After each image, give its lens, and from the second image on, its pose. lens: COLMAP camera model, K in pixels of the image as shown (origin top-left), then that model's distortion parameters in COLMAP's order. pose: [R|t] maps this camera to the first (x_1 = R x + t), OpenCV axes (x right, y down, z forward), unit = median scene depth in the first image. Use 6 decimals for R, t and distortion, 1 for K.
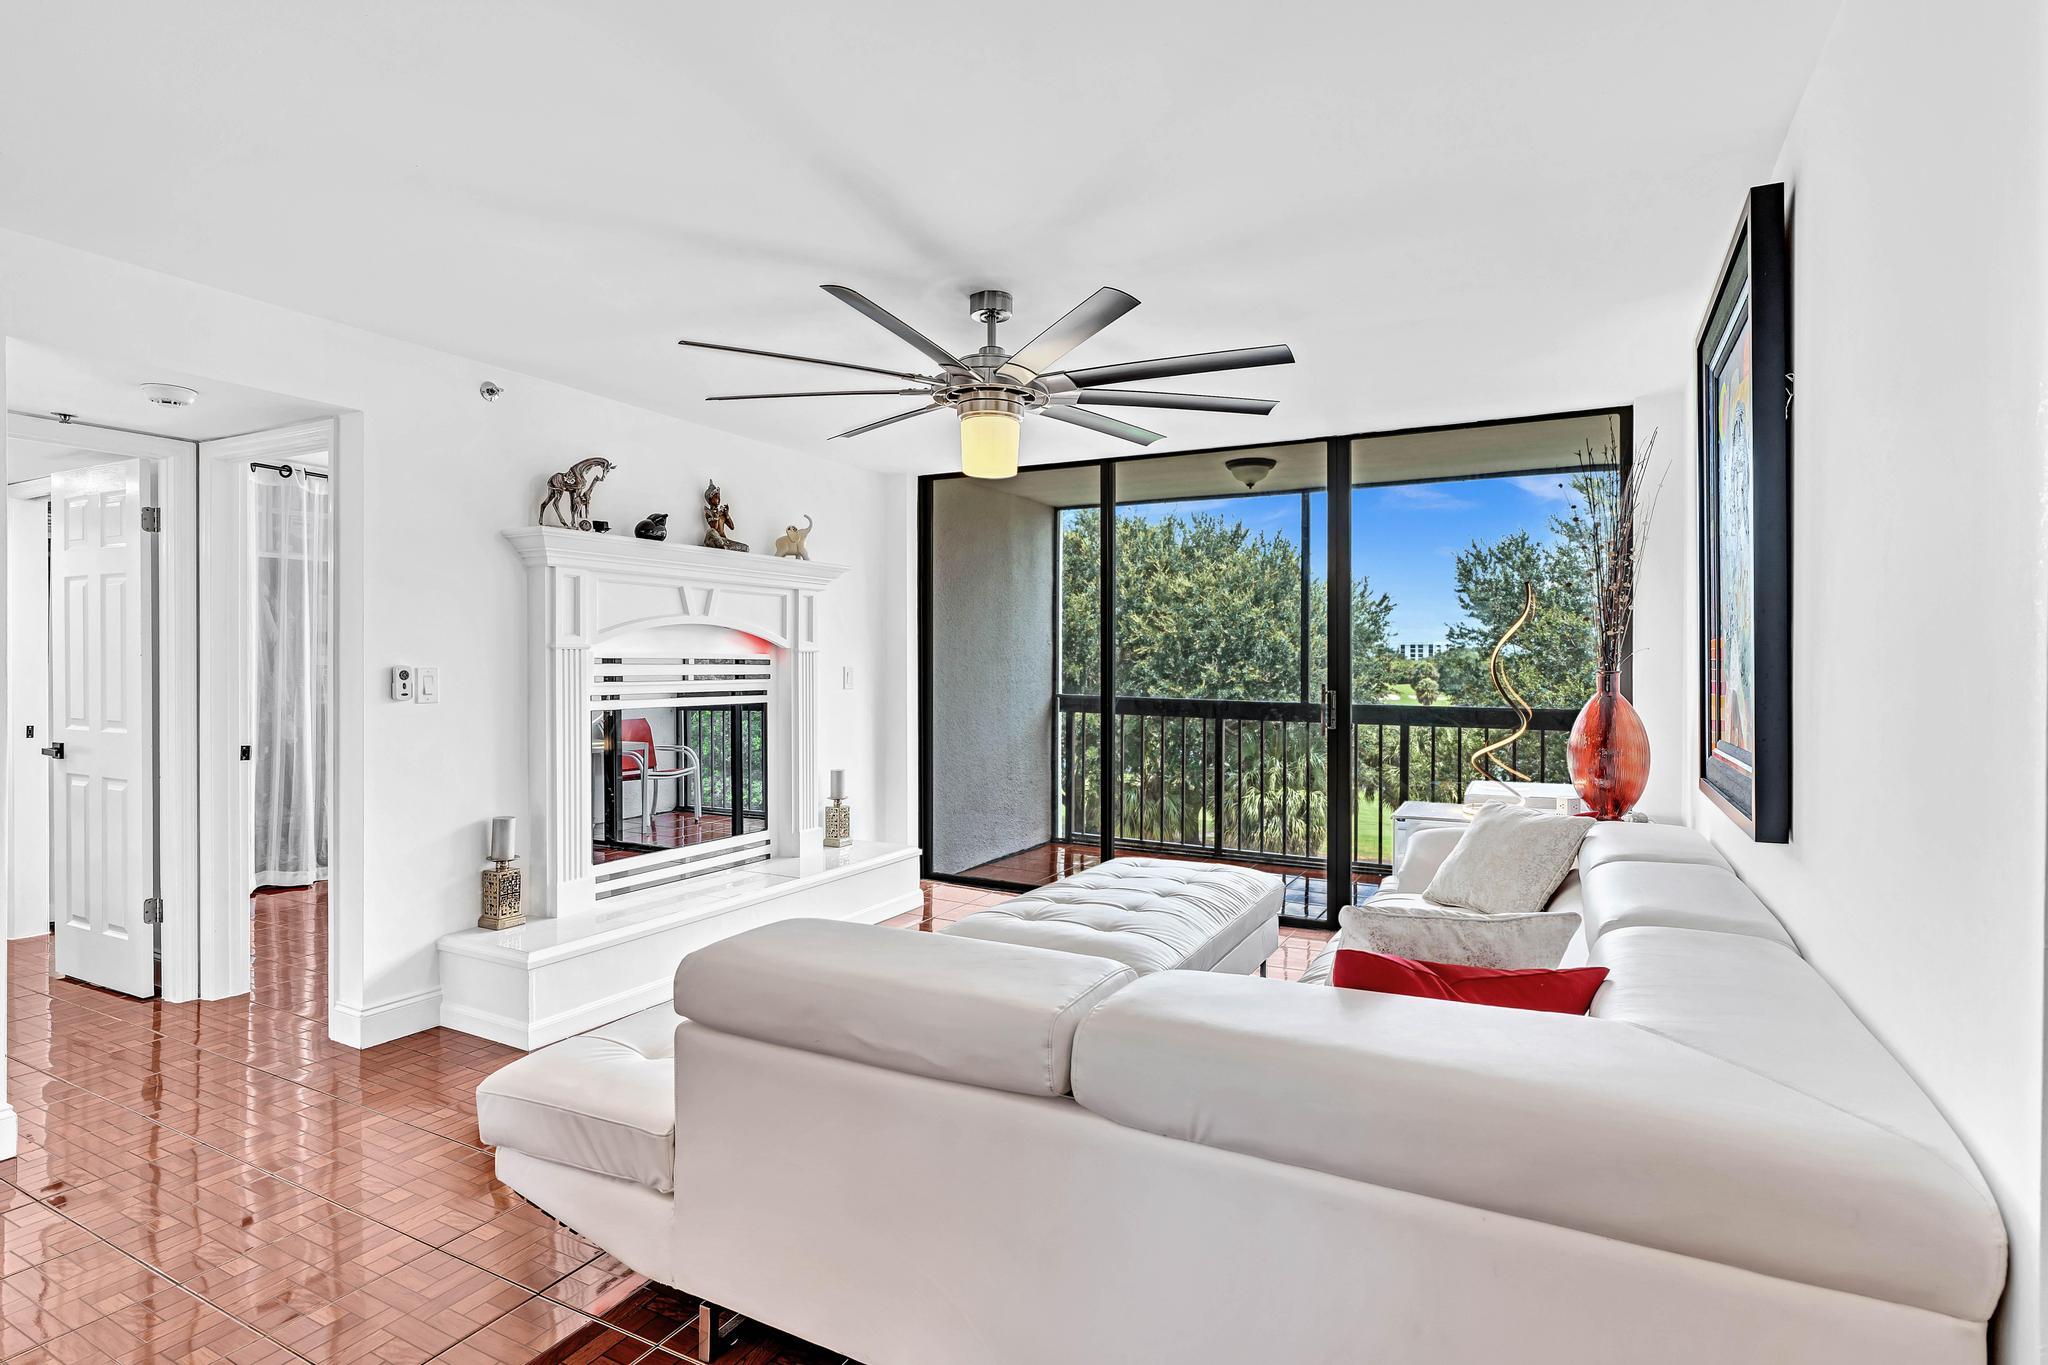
lens RADIAL K [[1048.6, 0, 1009.1], [0, 1048.6, 687.3], [0, 0, 1]] dist [0.004487, 0.001219]
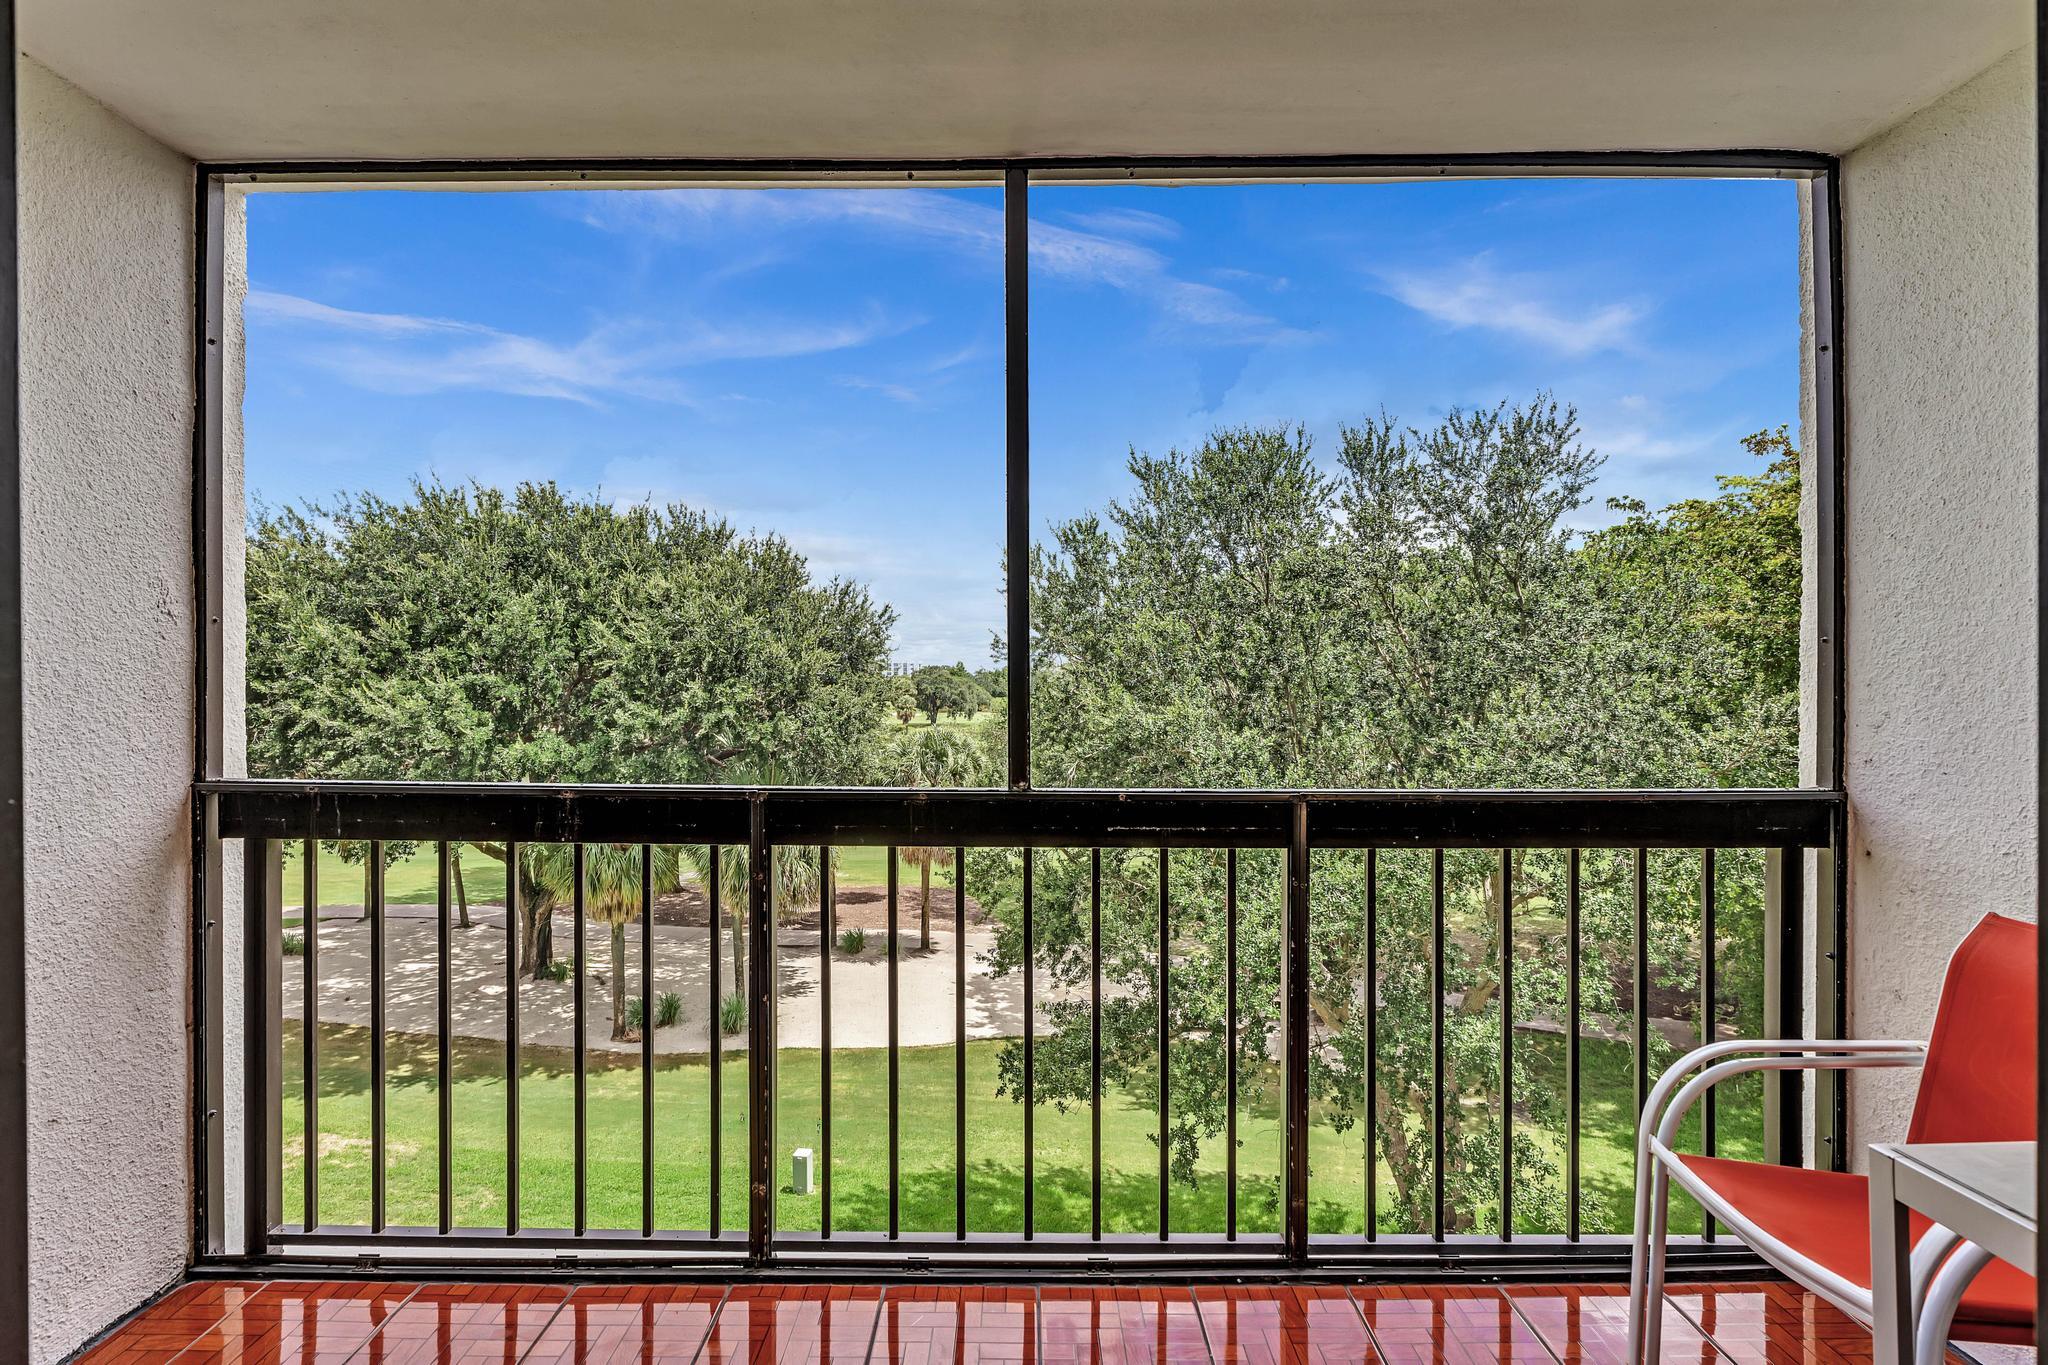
lens RADIAL K [[1048.6, 0, 1027.6], [0, 1048.6, 684.8], [0, 0, 1]] dist [0.004487, 0.001219]
pose [[0.877183, -0.004158, 0.480139, 0.024255], [0.013294, 0.999789, -0.015630, -0.003465], [-0.479973, 0.020093, 0.877053, 0.140617]]
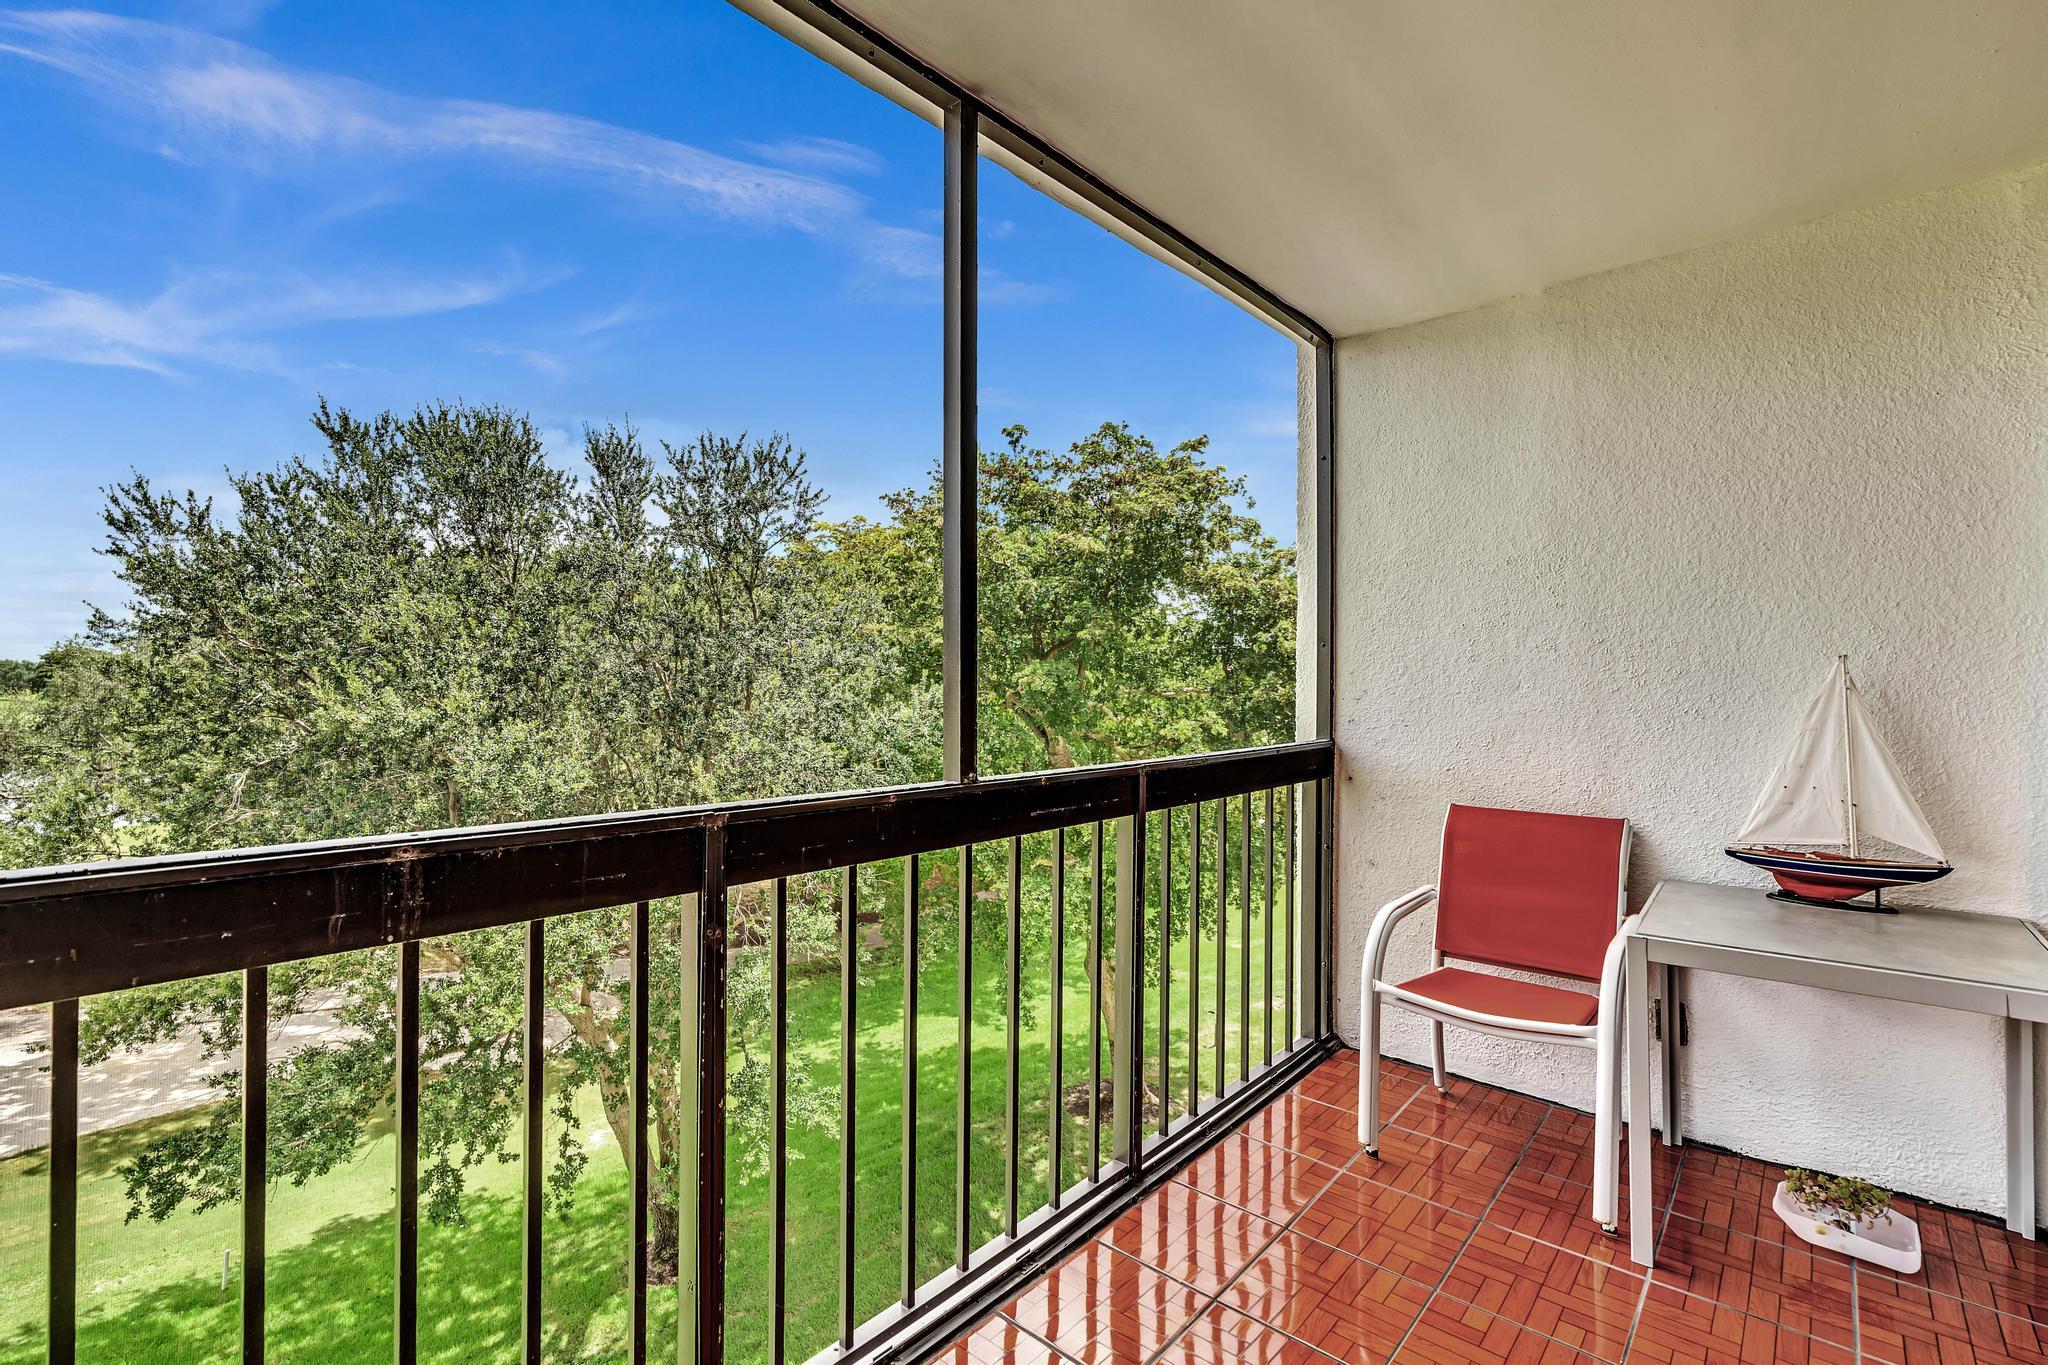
lens RADIAL K [[933.8, 0, 1016.9], [0, 933.8, 678.8], [0, 0, 1]] dist [-0.001504, -0.001019]
pose [[0.218598, -0.001470, 0.975814, 0.003067], [0.018694, 0.999822, -0.002682, -0.003624], [-0.975636, 0.018828, 0.218587, 0.185386]]
